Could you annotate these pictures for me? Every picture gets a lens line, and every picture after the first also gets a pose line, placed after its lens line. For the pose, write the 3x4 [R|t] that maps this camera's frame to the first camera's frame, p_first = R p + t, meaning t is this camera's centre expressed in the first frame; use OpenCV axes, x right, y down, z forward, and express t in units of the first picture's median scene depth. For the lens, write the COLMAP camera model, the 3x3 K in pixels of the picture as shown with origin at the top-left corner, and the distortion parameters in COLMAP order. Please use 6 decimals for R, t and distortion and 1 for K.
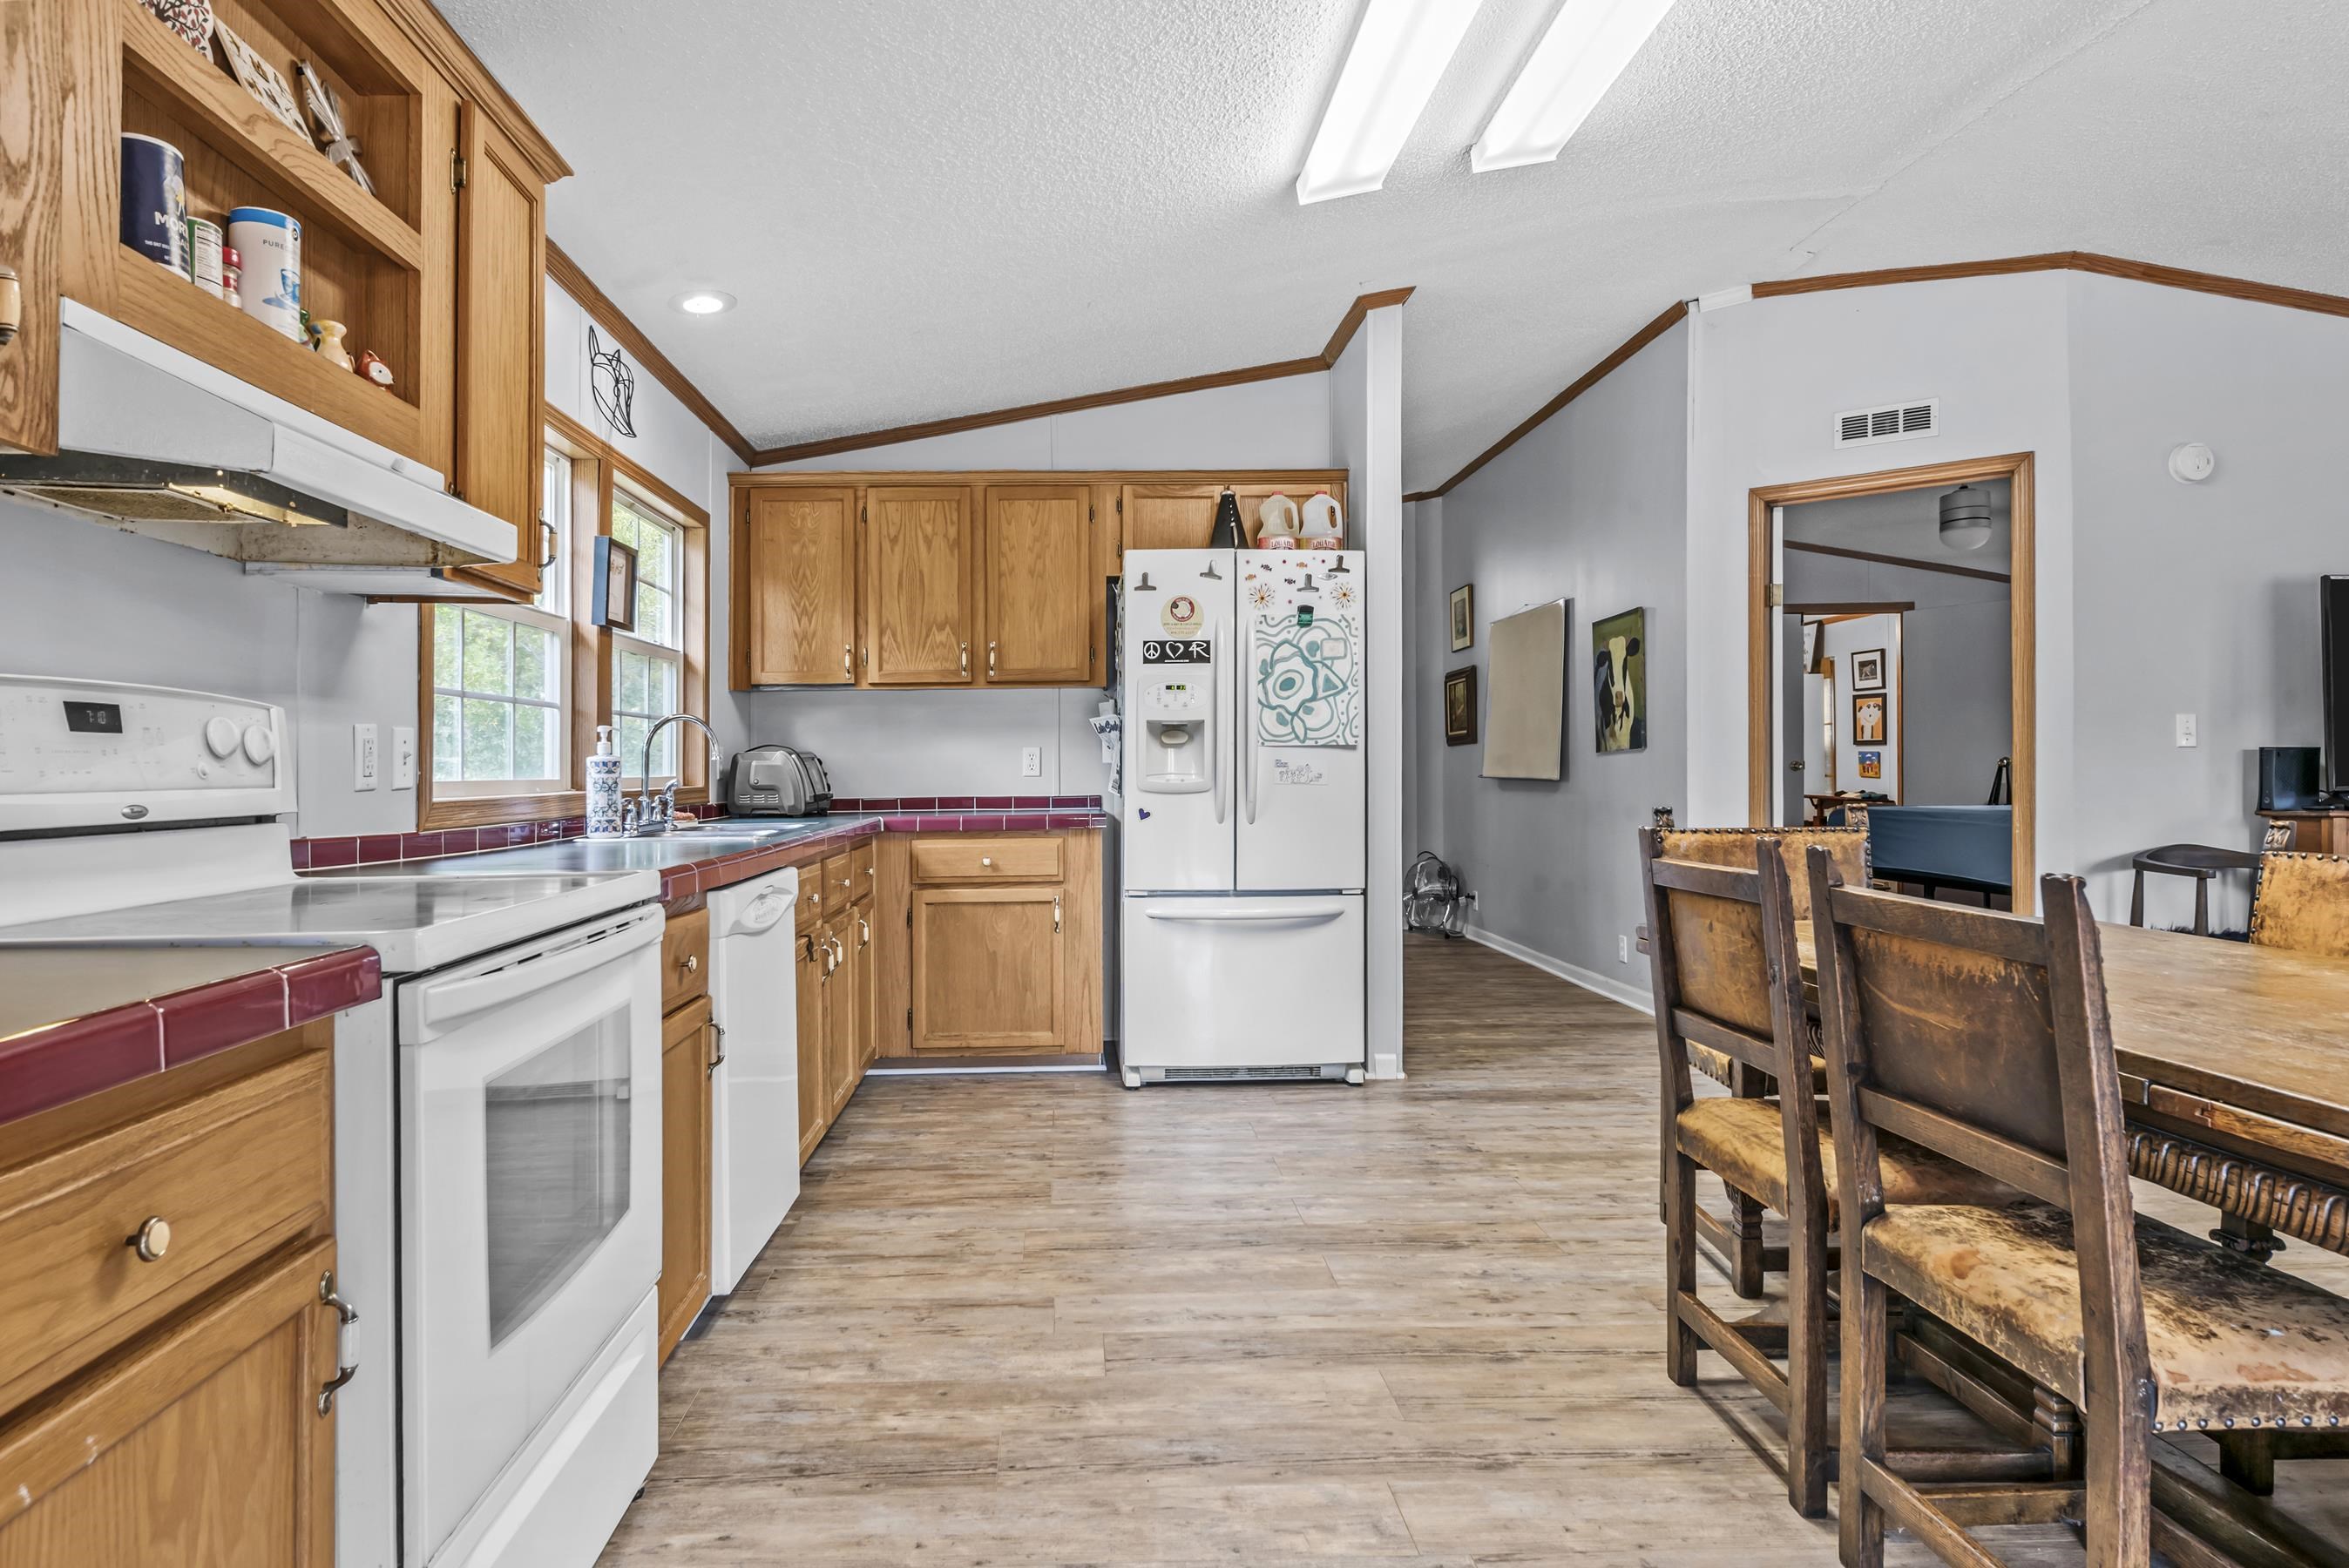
lens RADIAL K [[1309.3, 0, 1162.2], [0, 1309.3, 794.3], [0, 0, 1]] dist [0.001918, -0.003343]
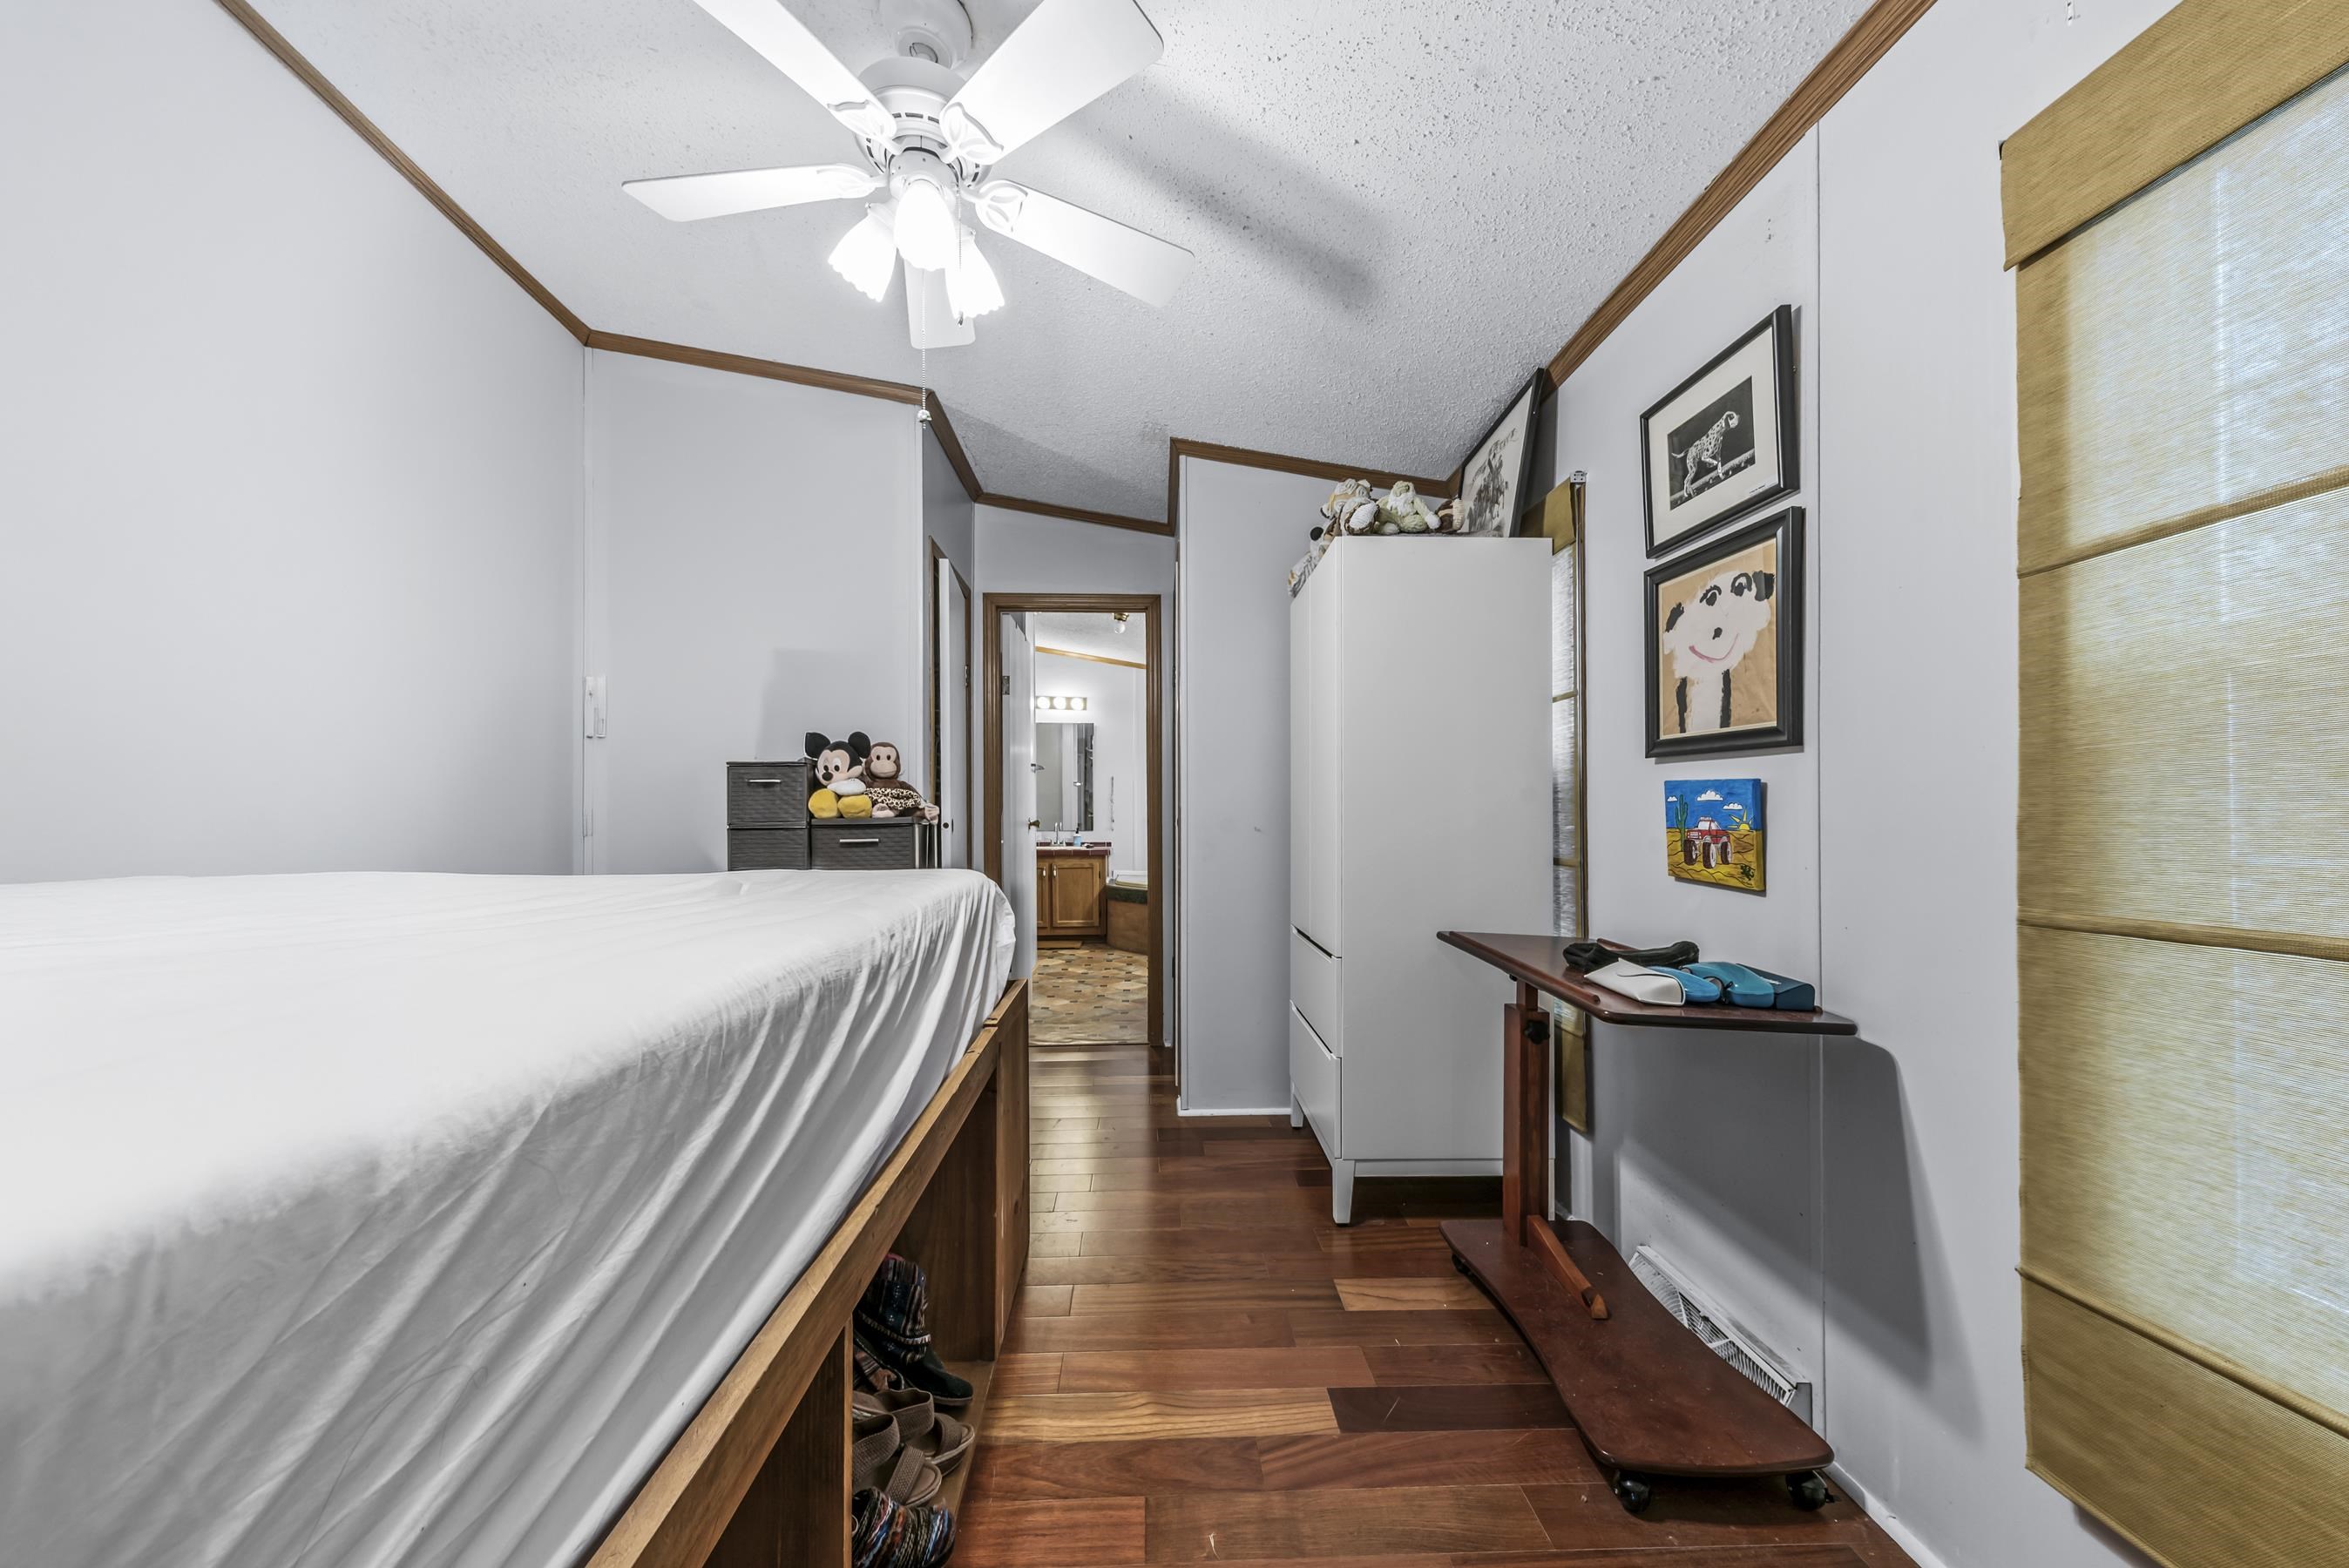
lens RADIAL K [[827.9, 0, 1176.8], [0, 827.9, 816.9], [0, 0, 1]] dist [0.005254, -0.001250]
pose [[0.999641, 0.009288, -0.025119, 0.910971], [-0.009368, 0.999951, -0.003081, -0.050191], [0.025089, 0.003315, 0.999680, 1.729757]]
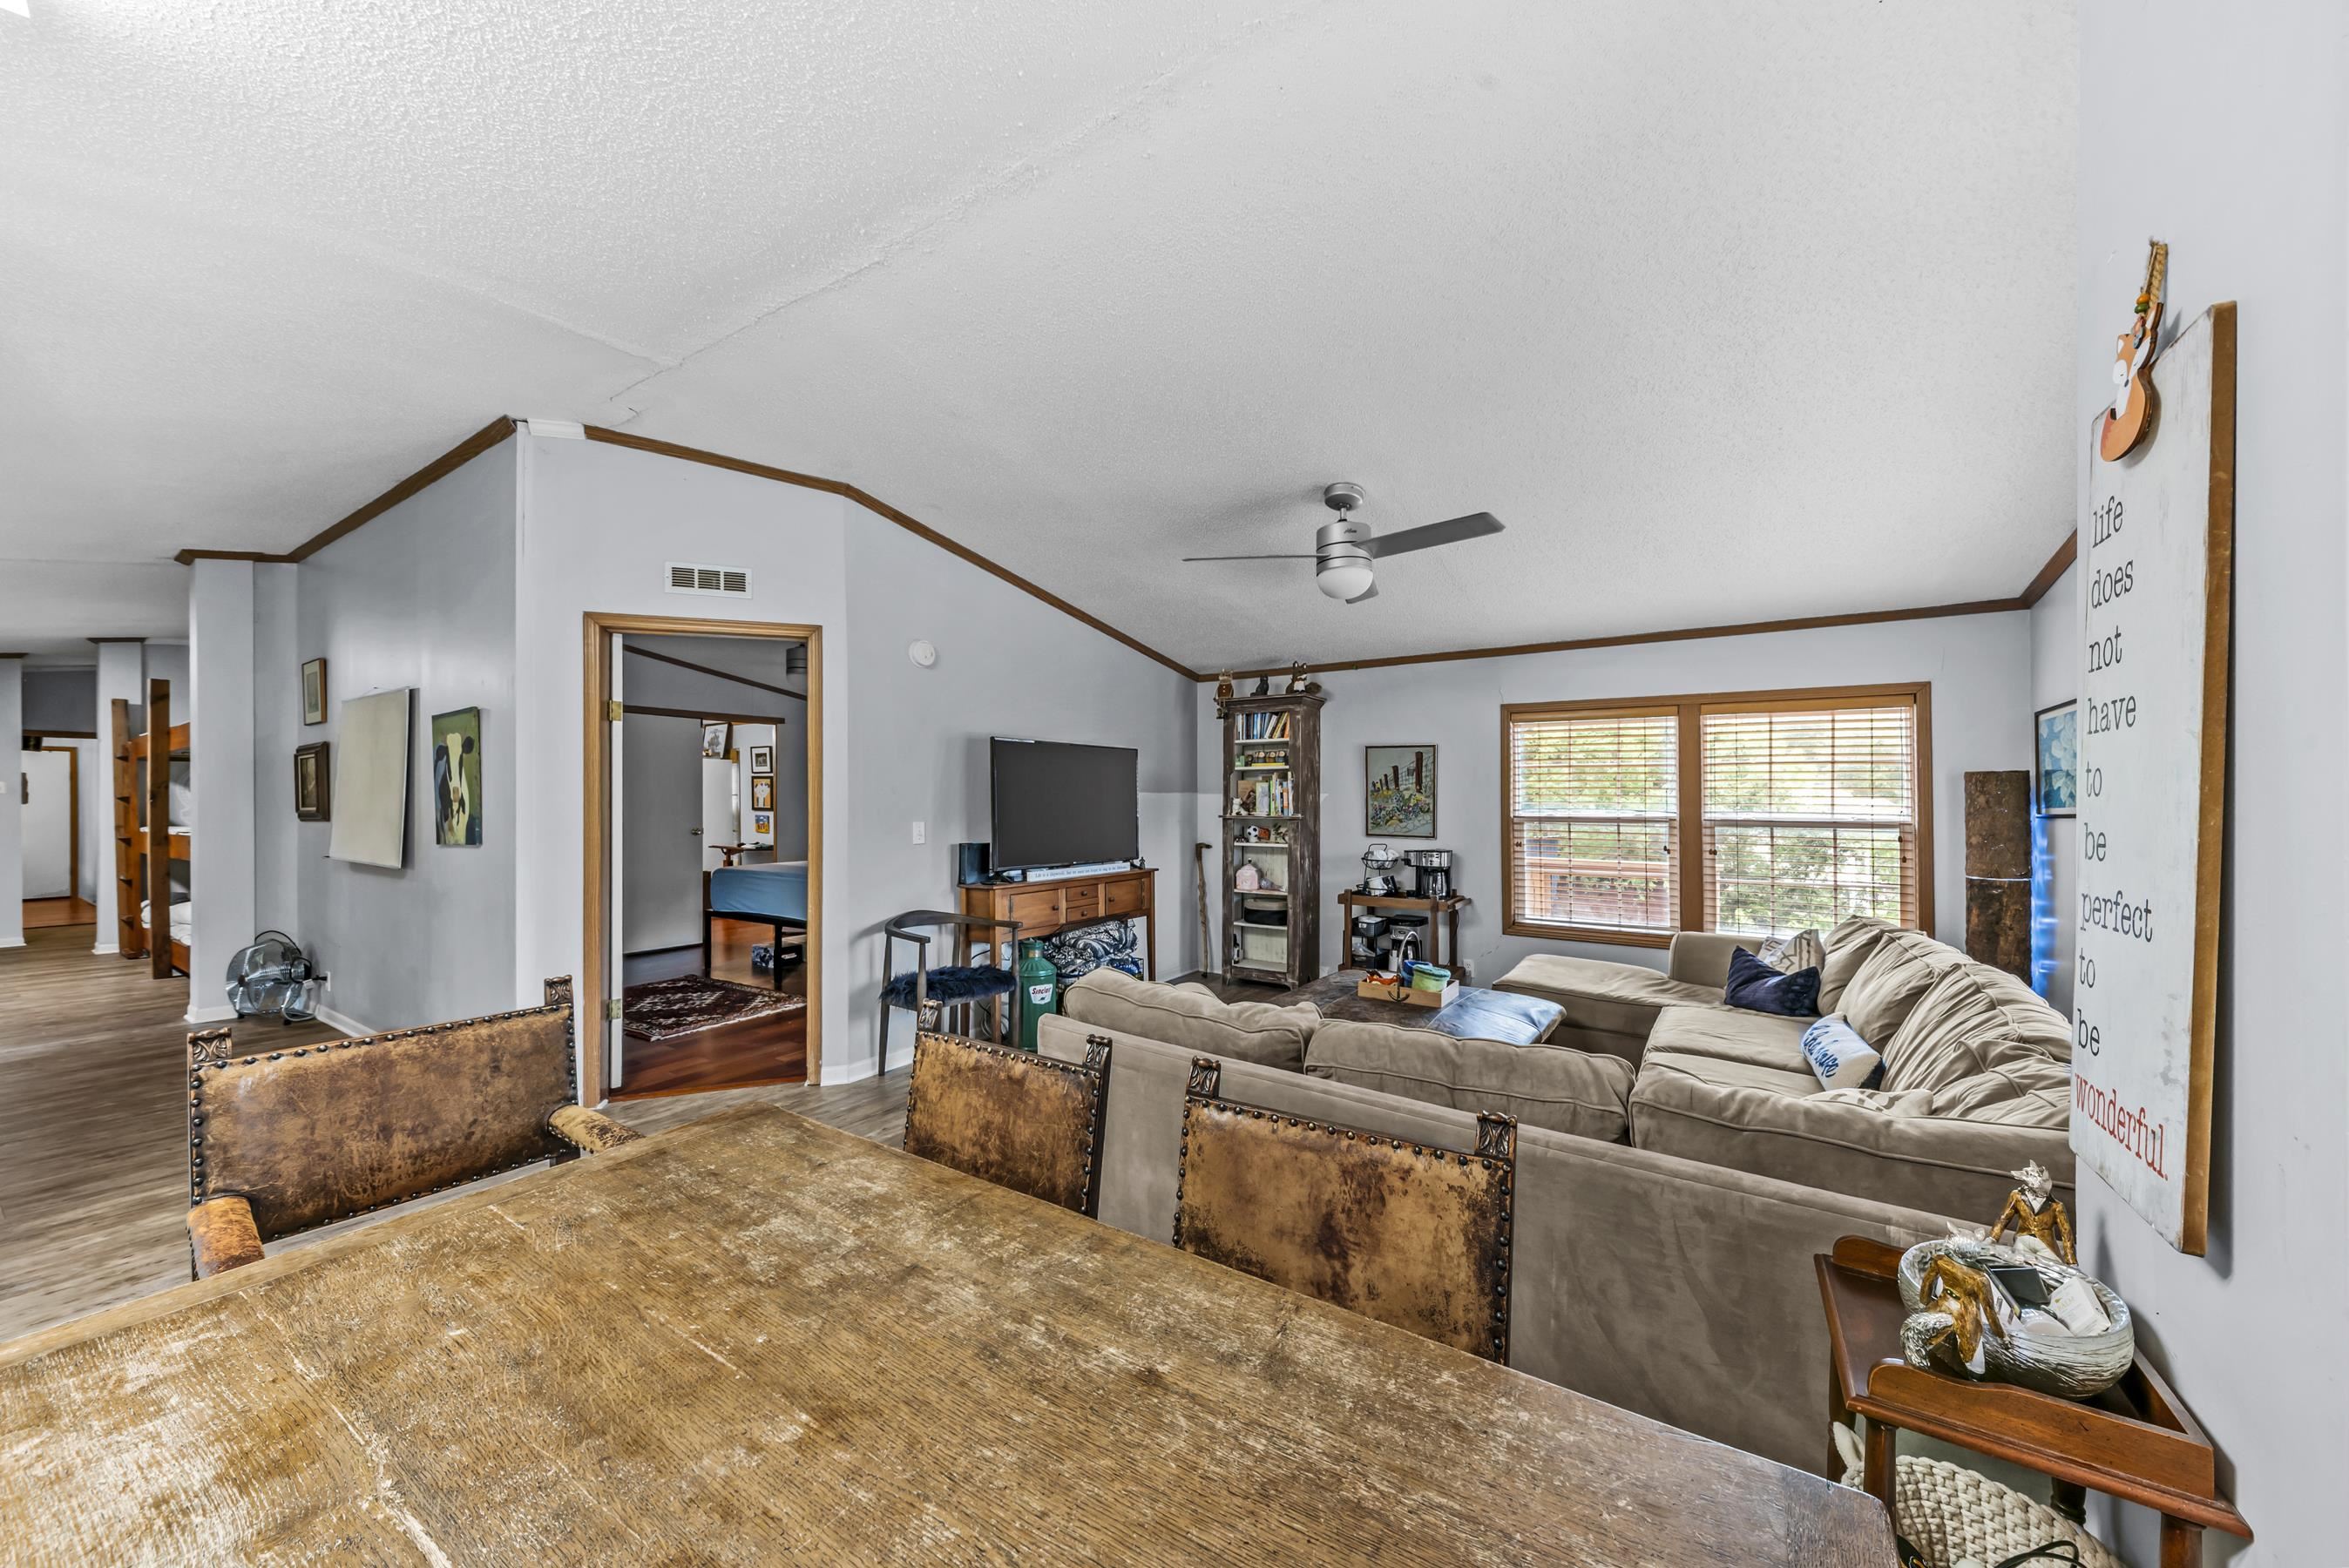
lens RADIAL K [[827.9, 0, 1169.8], [0, 827.9, 807.6], [0, 0, 1]] dist [0.005254, -0.001250]
pose [[0.603494, 0.013733, 0.797249, 0.156358], [0.002958, 0.999806, -0.019461, -0.044454], [-0.797362, 0.014103, 0.603336, 0.157779]]
